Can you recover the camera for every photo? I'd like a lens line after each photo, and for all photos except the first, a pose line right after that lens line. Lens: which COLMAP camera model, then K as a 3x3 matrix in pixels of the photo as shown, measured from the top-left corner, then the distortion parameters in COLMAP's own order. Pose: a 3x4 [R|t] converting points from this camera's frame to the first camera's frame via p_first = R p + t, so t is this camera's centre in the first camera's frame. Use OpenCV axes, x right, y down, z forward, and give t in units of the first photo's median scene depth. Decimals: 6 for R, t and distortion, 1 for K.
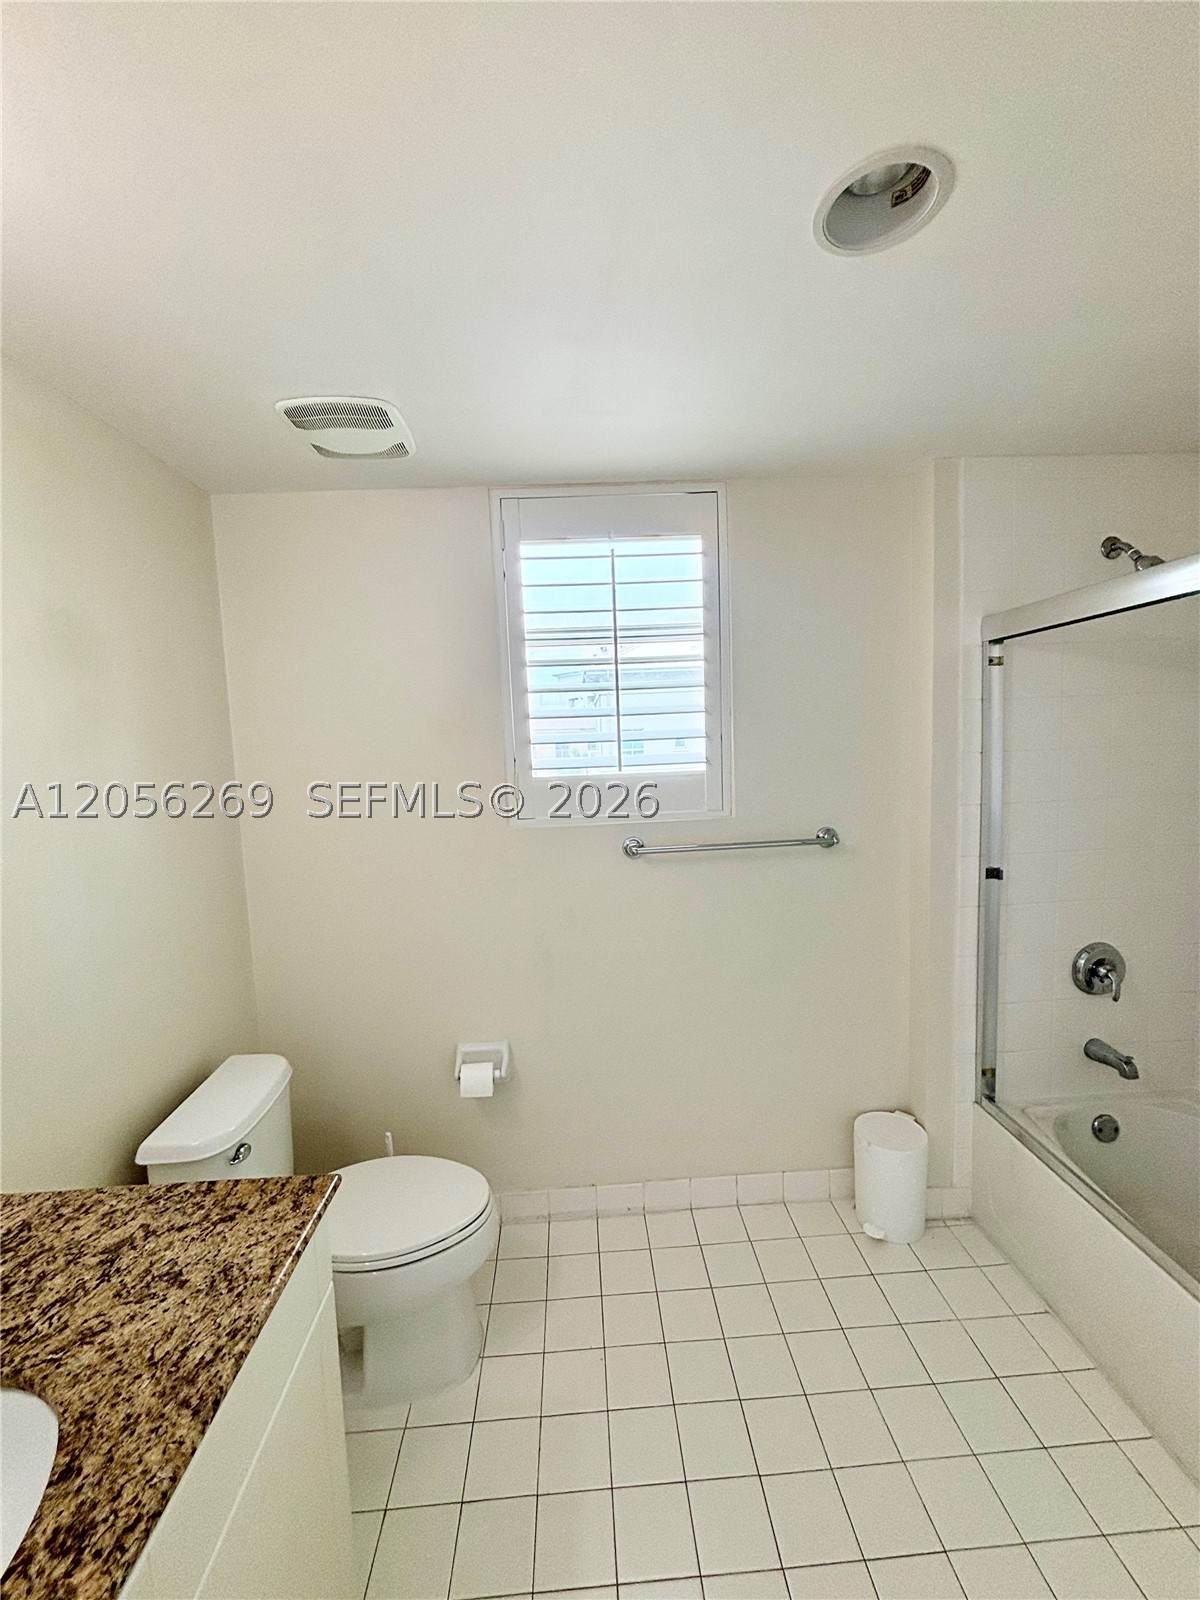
lens RADIAL K [[647.1, 0, 603.4], [0, 647.1, 802.0], [0, 0, 1]] dist [0.002120, 0.000125]
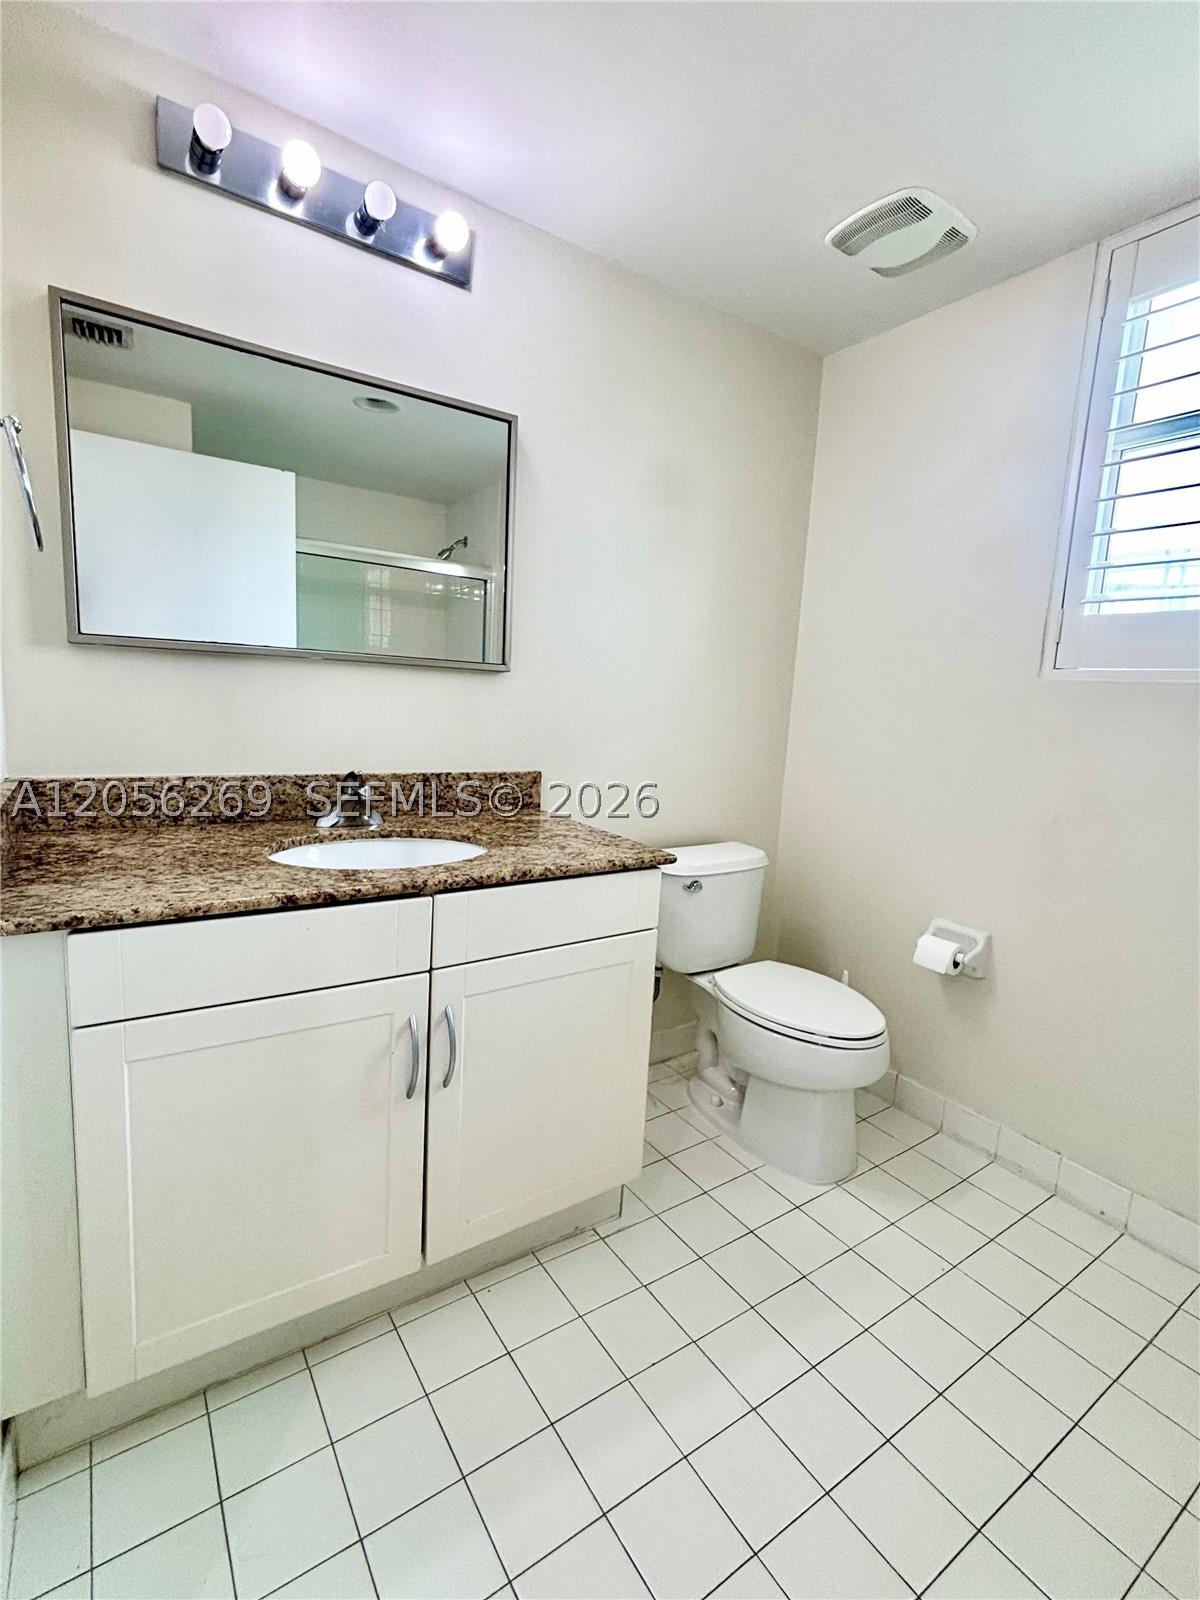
lens RADIAL K [[732.1, 0, 600.0], [0, 732.1, 800.0], [0, 0, 1]] dist [-0.001940, -0.000394]
pose [[0.515868, 0.191673, -0.834950, 0.385100], [-0.153681, 0.979543, 0.129915, 0.163212], [0.842771, 0.061297, 0.534771, 0.047448]]
